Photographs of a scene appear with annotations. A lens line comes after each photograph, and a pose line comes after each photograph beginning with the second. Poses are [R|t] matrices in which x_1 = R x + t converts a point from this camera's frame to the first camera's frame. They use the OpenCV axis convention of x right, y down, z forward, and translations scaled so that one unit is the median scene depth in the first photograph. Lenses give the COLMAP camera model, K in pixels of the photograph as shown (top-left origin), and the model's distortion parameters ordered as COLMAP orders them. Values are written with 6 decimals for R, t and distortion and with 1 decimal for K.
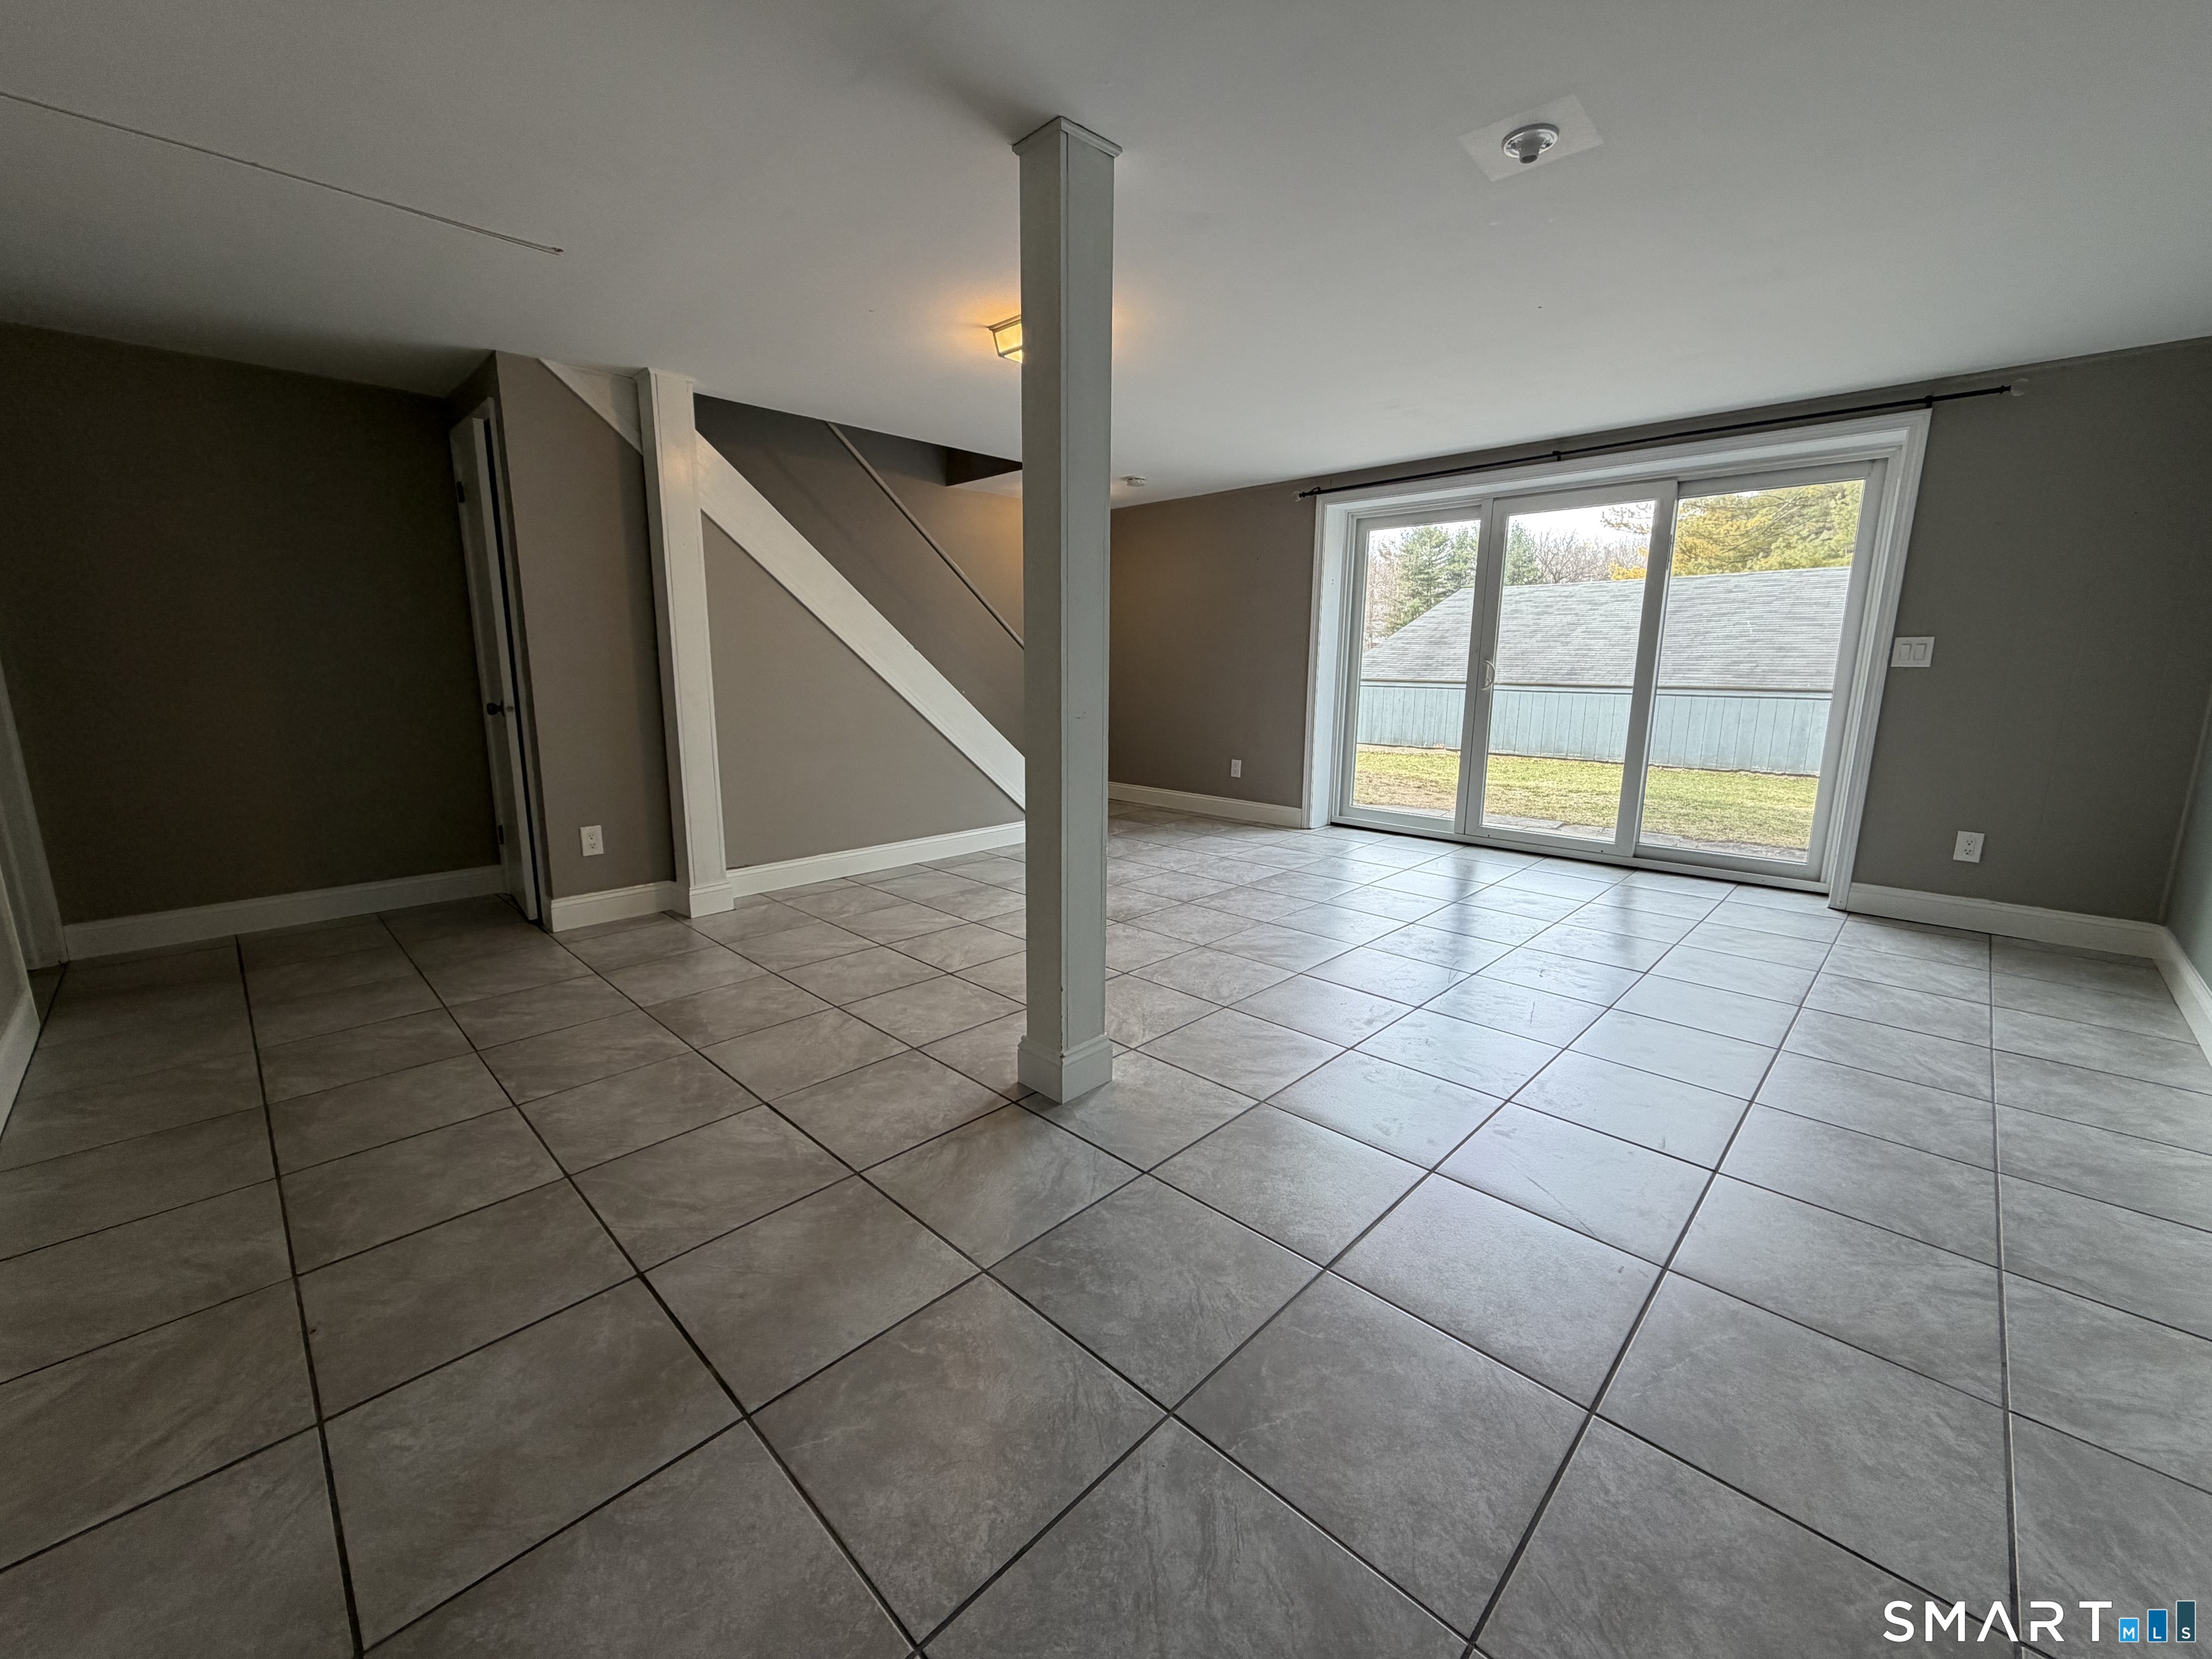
lens RADIAL K [[879.8, 0, 1095.2], [0, 879.8, 825.3], [0, 0, 1]] dist [0.000012, -0.000235]
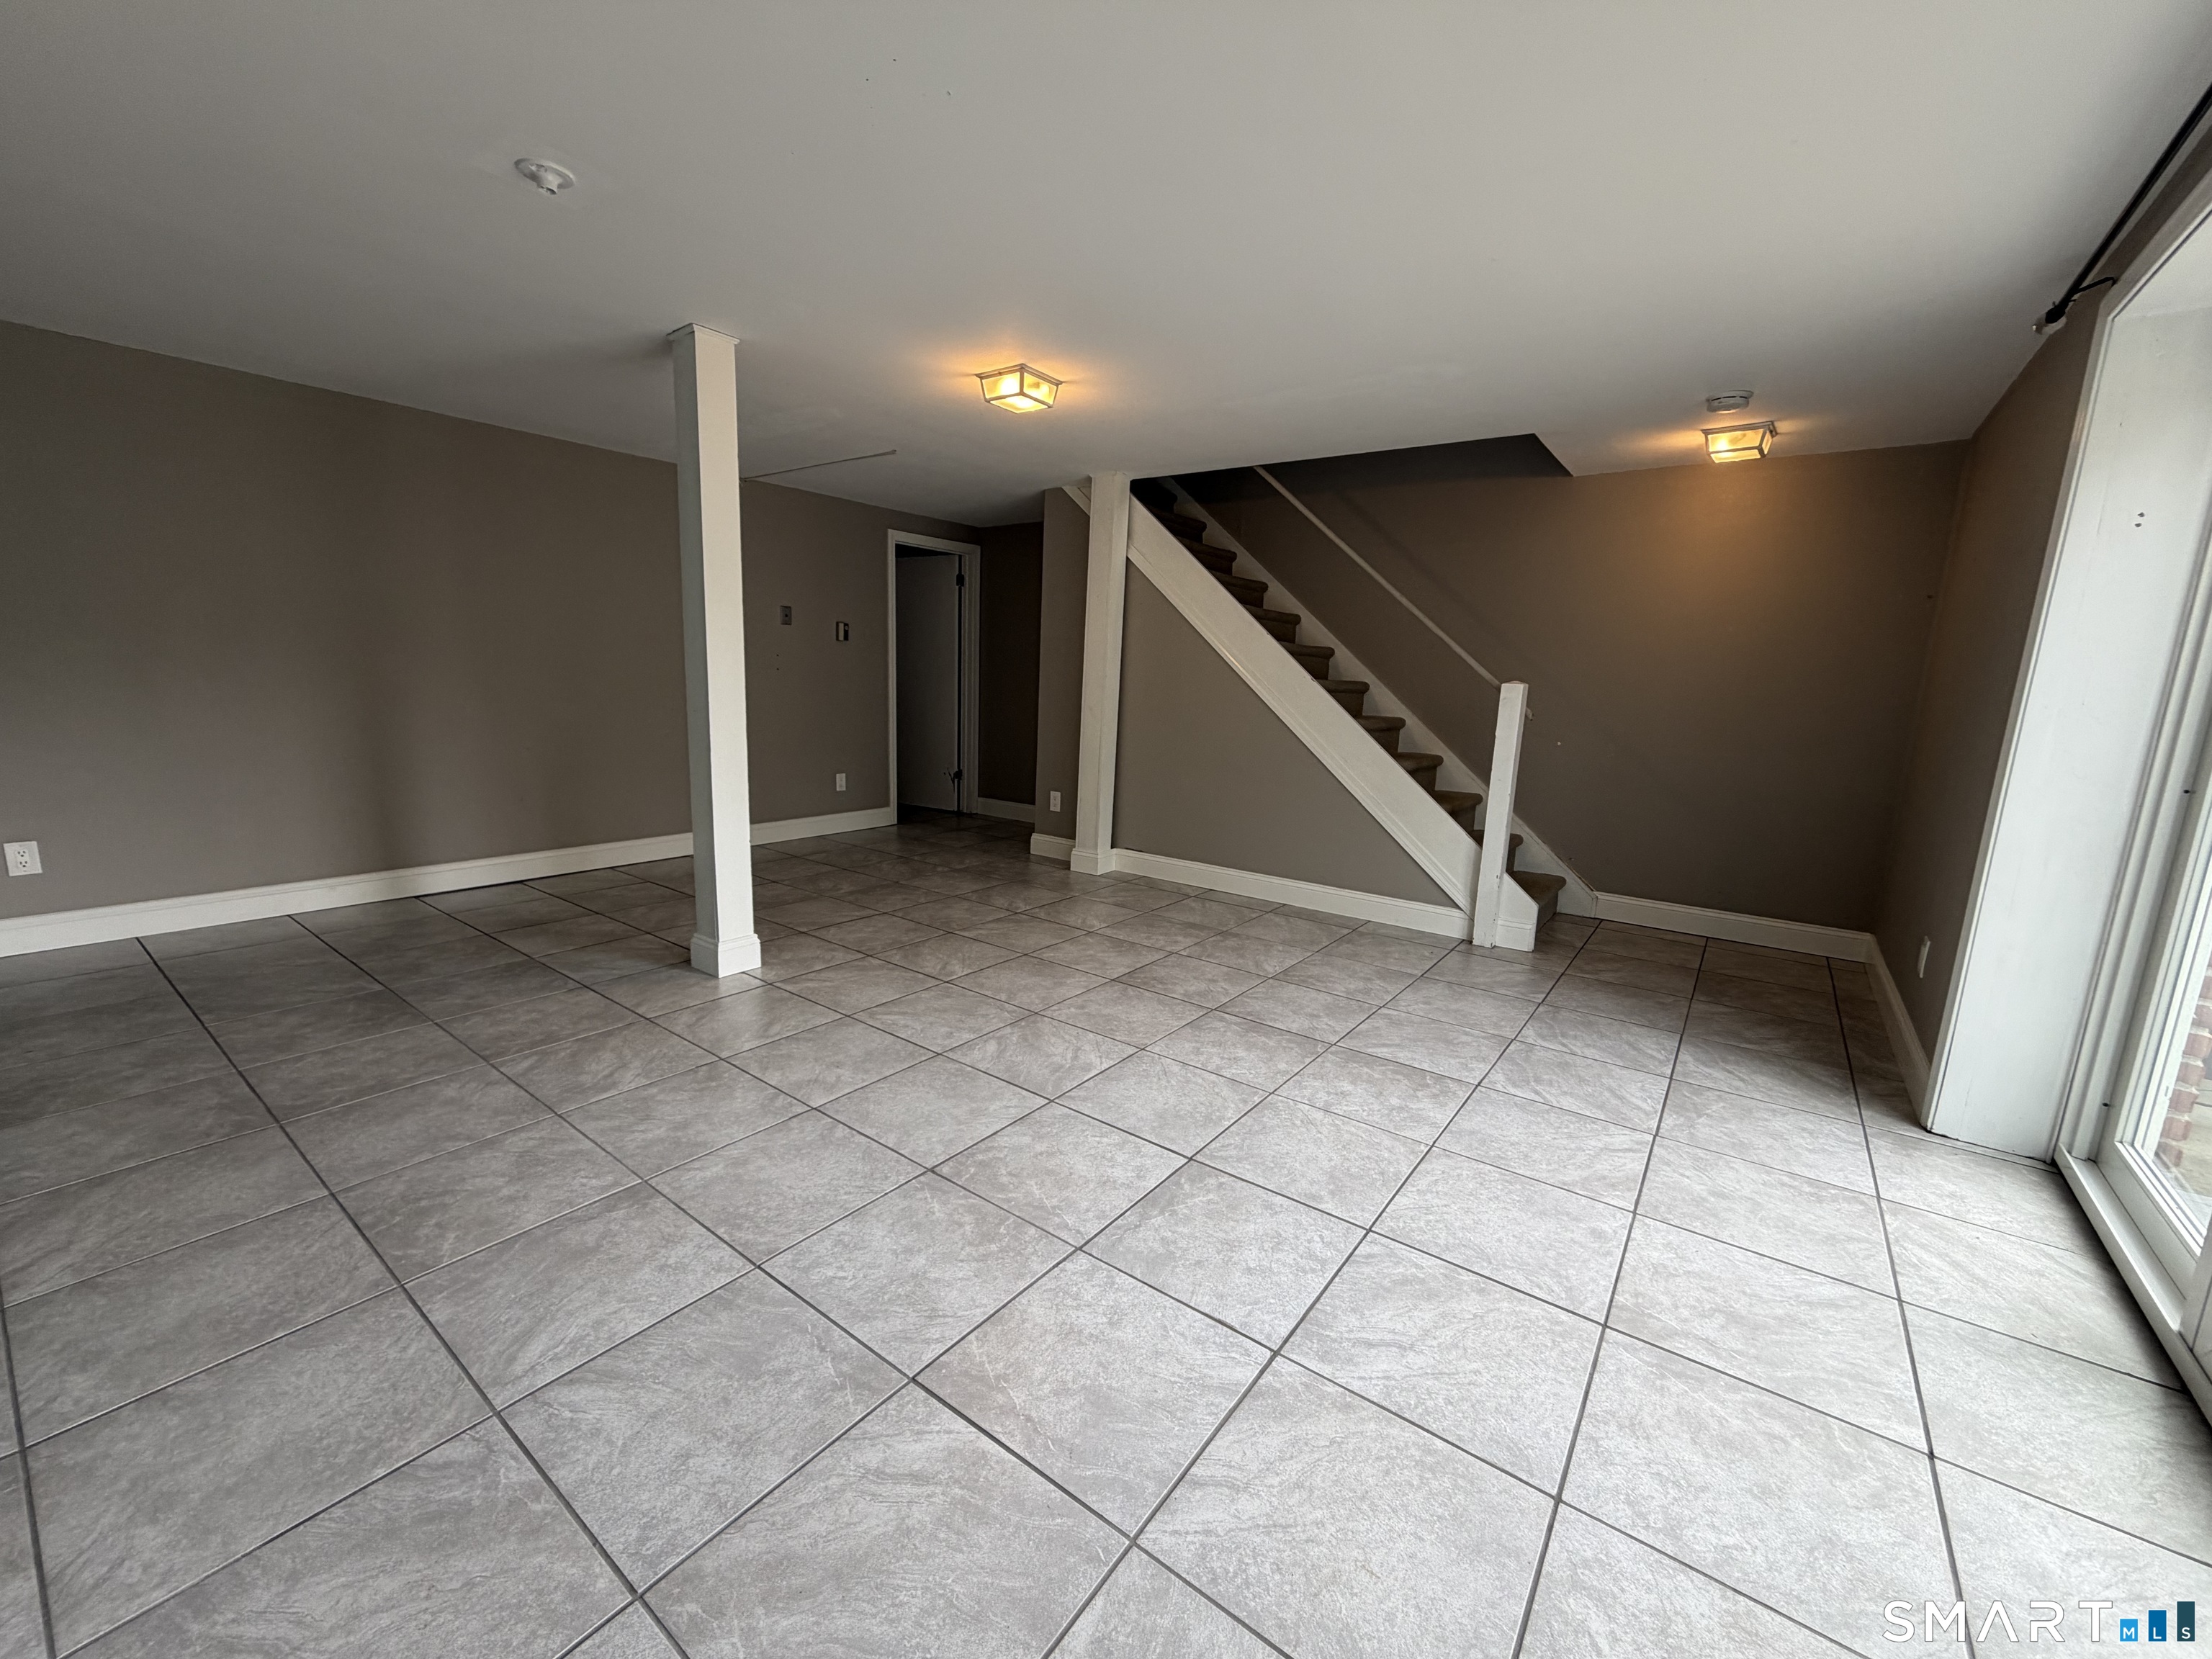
lens RADIAL K [[879.8, 0, 1112.7], [0, 879.8, 826.9], [0, 0, 1]] dist [0.000012, -0.000235]
pose [[0.141930, 0.173753, -0.974508, 1.033692], [-0.219471, 0.965495, 0.140182, -0.195967], [0.965240, 0.193980, 0.175166, 0.961874]]
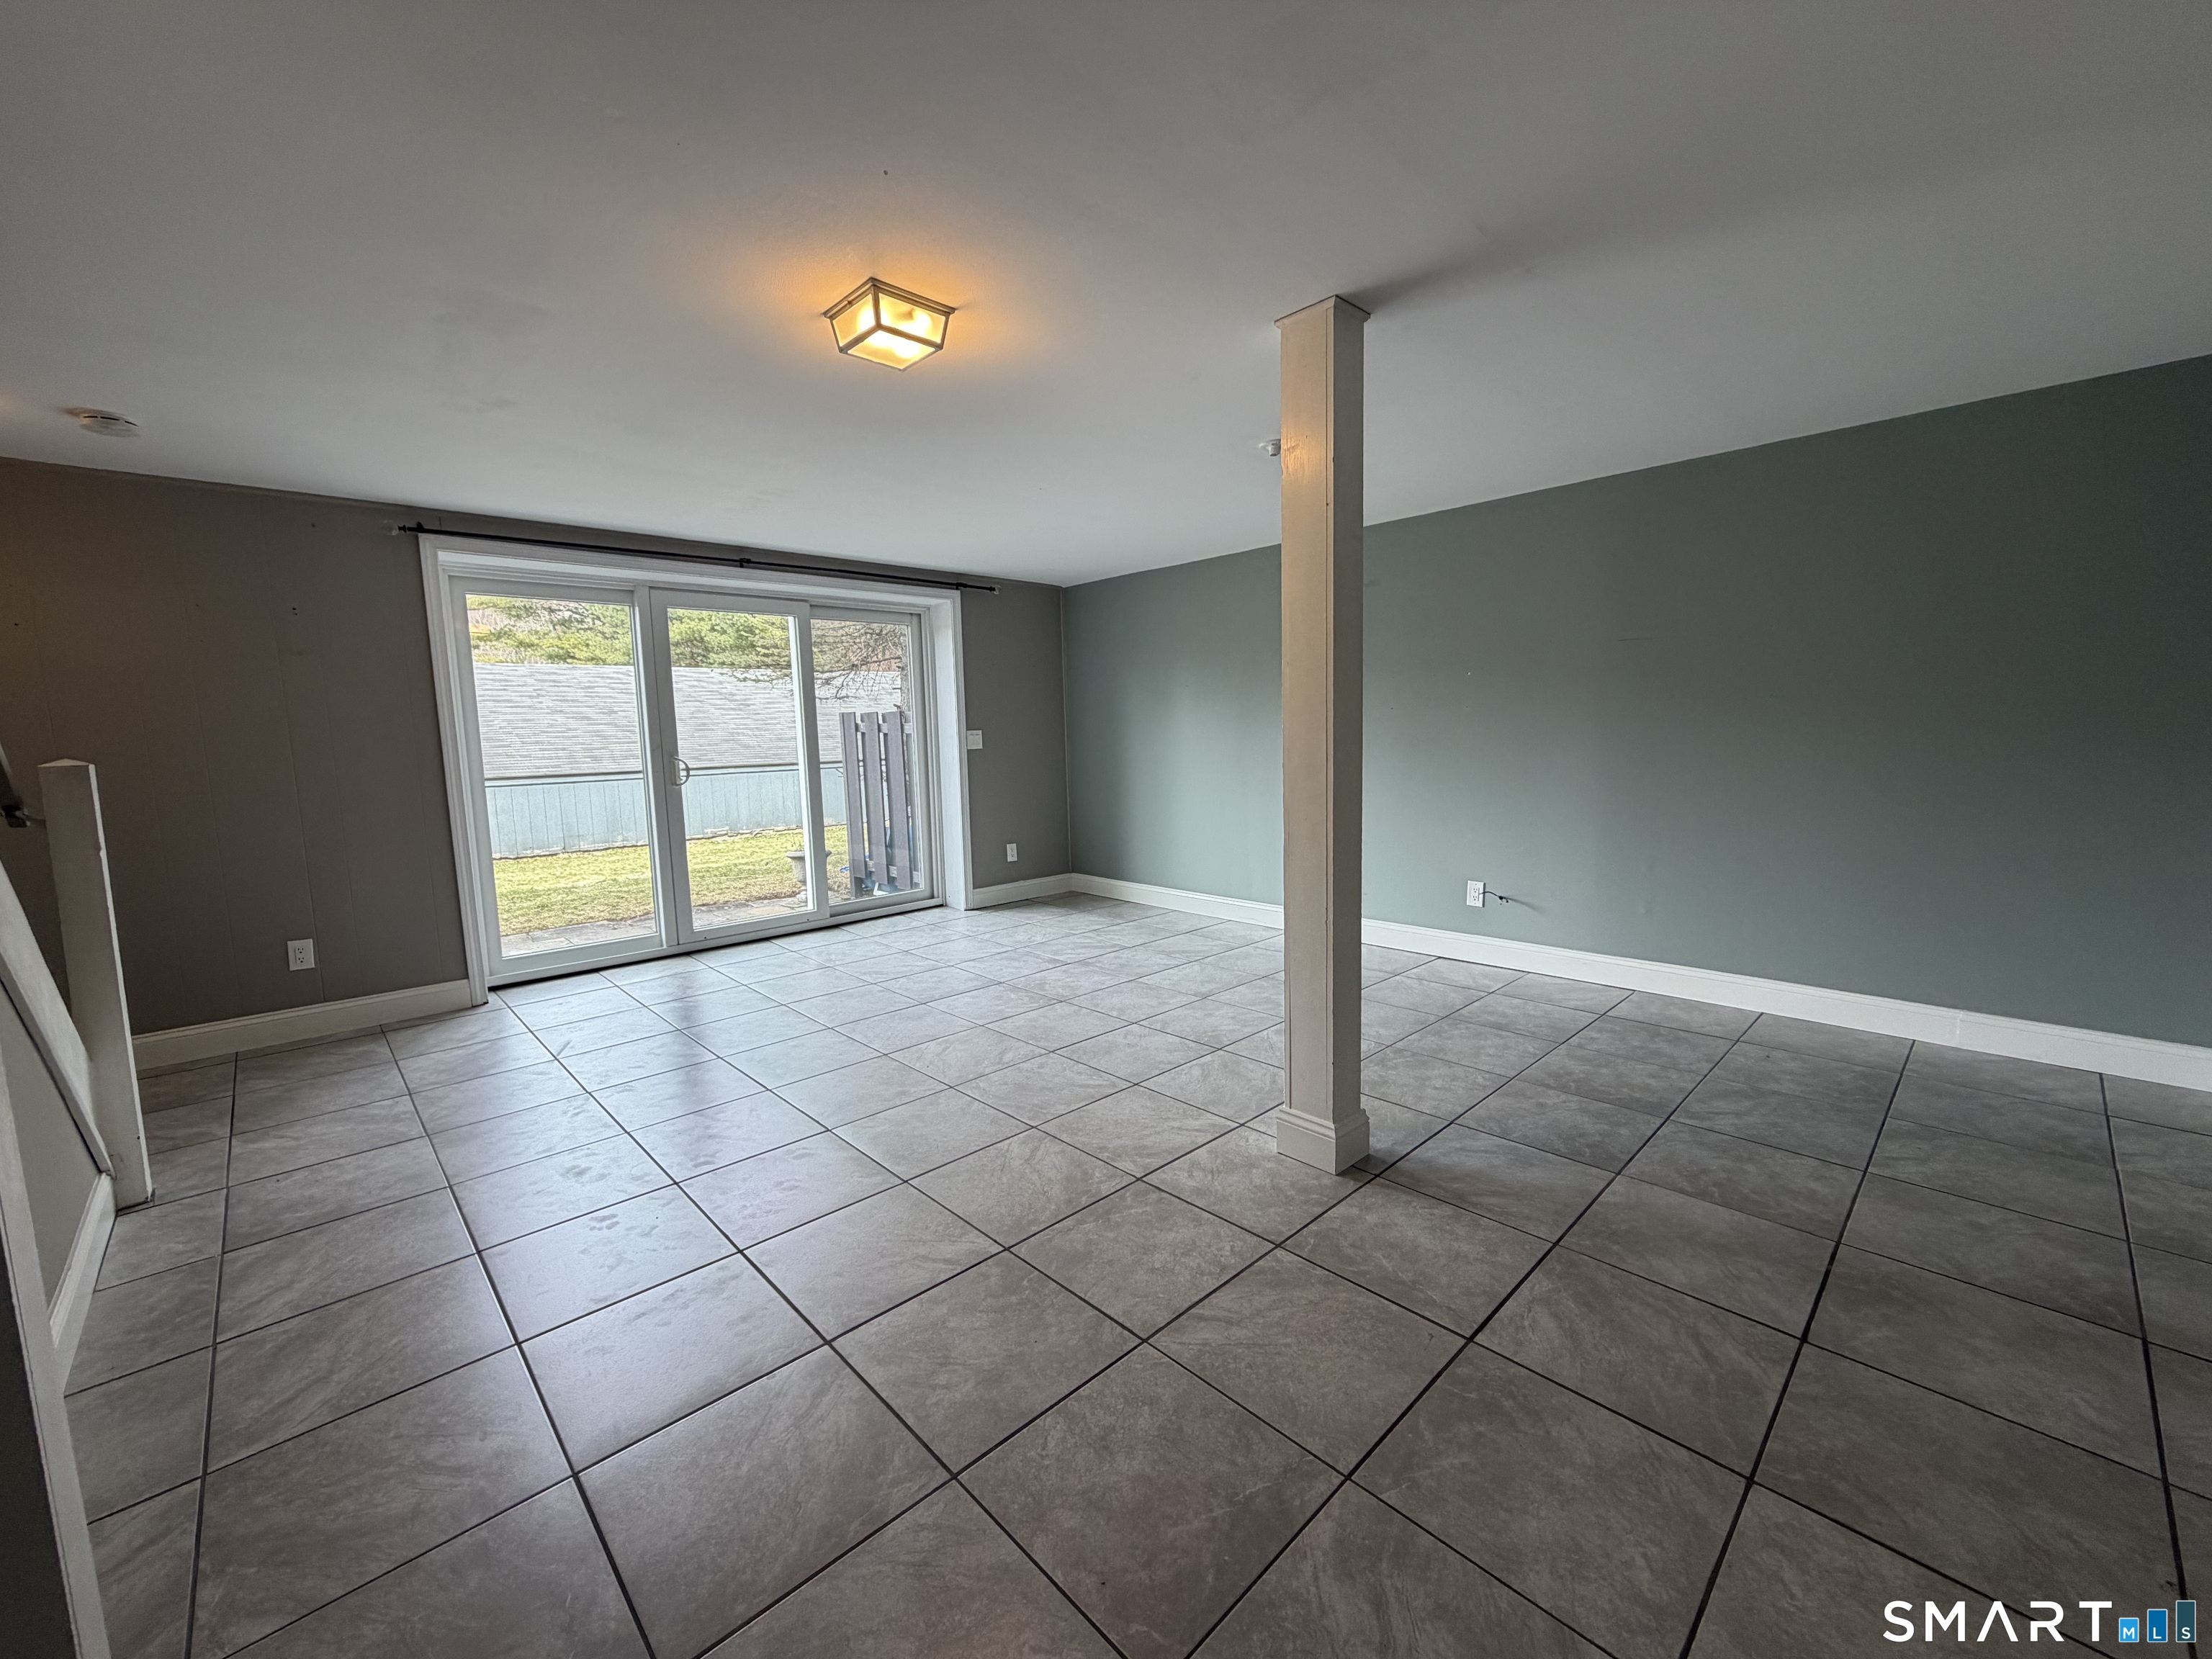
lens RADIAL K [[879.8, 0, 1101.8], [0, 879.8, 829.5], [0, 0, 1]] dist [0.000012, -0.000235]
pose [[0.037088, -0.117572, 0.992372, -0.761297], [0.211557, 0.971470, 0.107189, -0.185072], [-0.976662, 0.205968, 0.060903, 0.817501]]
